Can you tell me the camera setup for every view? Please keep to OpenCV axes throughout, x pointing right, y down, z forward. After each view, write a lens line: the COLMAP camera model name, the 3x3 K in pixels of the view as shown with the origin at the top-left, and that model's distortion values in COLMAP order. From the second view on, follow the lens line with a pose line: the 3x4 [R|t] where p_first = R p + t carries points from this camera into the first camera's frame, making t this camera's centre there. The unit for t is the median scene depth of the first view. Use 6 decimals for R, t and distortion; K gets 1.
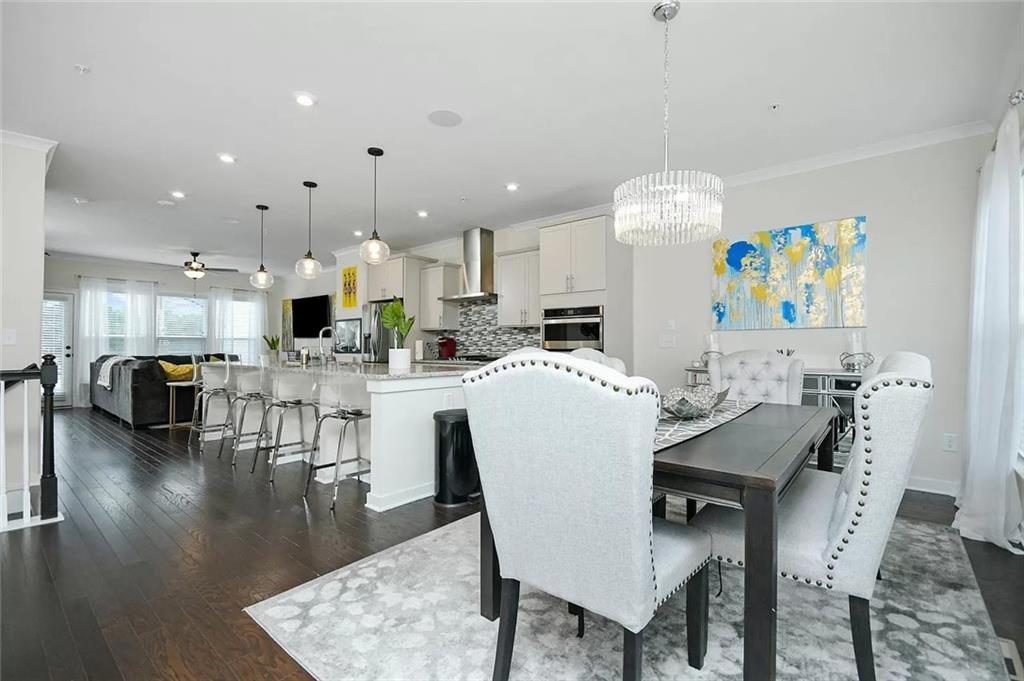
lens RADIAL K [[453.0, 0, 516.6], [0, 453.0, 329.7], [0, 0, 1]] dist [-0.027067, -0.000022]
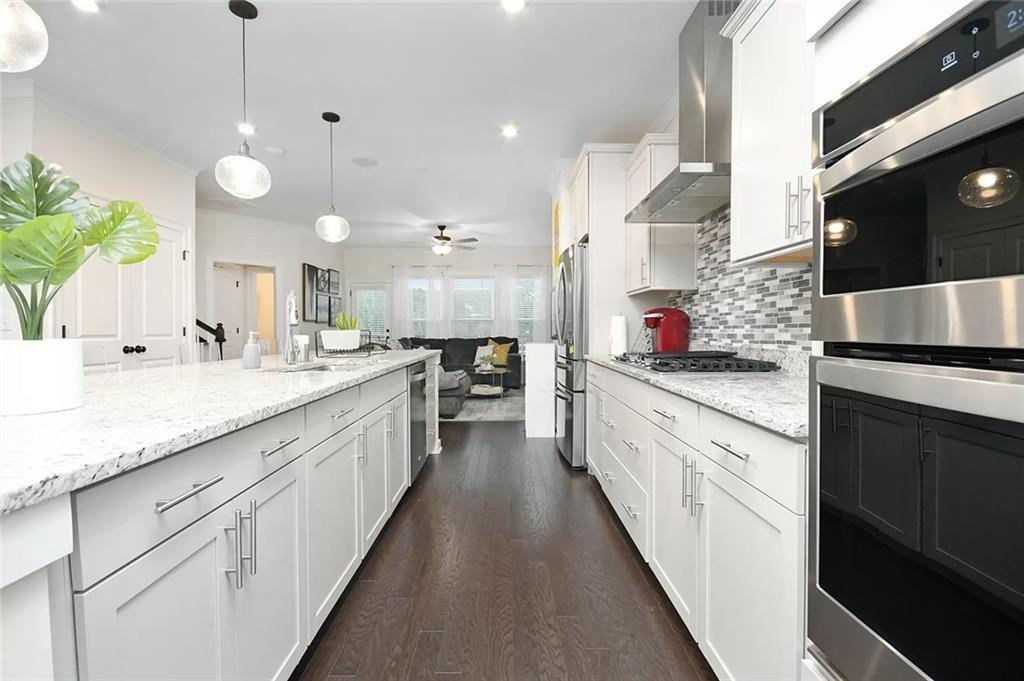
lens RADIAL K [[453.0, 0, 516.6], [0, 453.0, 329.7], [0, 0, 1]] dist [-0.027067, -0.000022]
pose [[0.665685, -0.000955, -0.746233, 0.082742], [0.030440, 0.999202, 0.025875, 0.023722], [0.745612, -0.039940, 0.665182, 0.627461]]
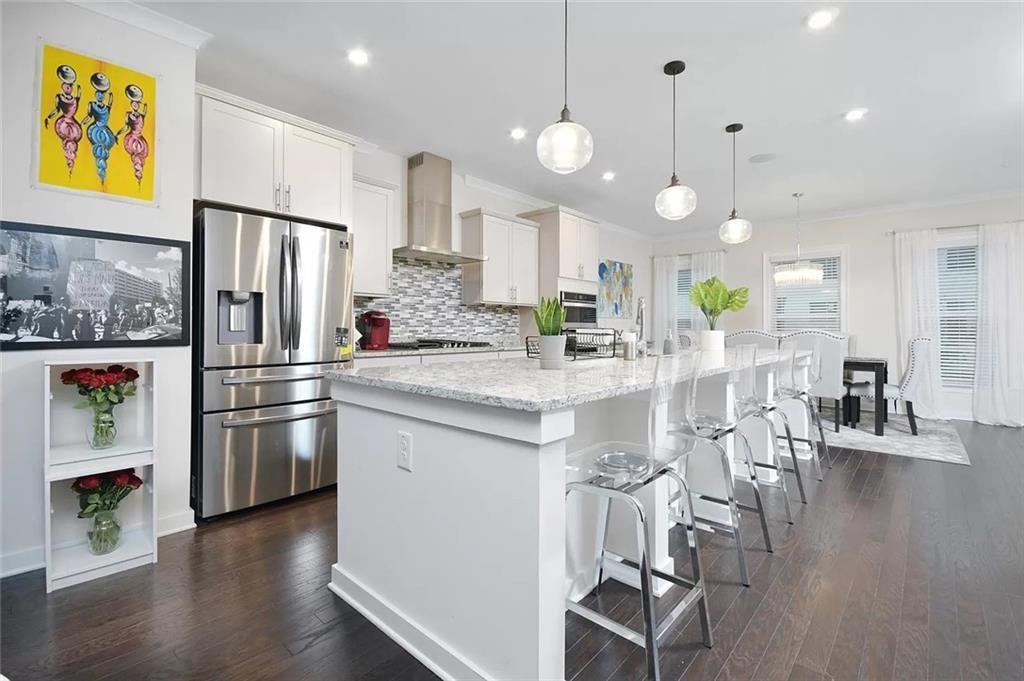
lens RADIAL K [[453.0, 0, 516.6], [0, 453.0, 329.7], [0, 0, 1]] dist [-0.027067, -0.000022]
pose [[0.041842, -0.000355, 0.999124, -0.764099], [-0.040060, 0.999195, 0.002033, 0.034673], [-0.998321, -0.040110, 0.041795, 0.832186]]
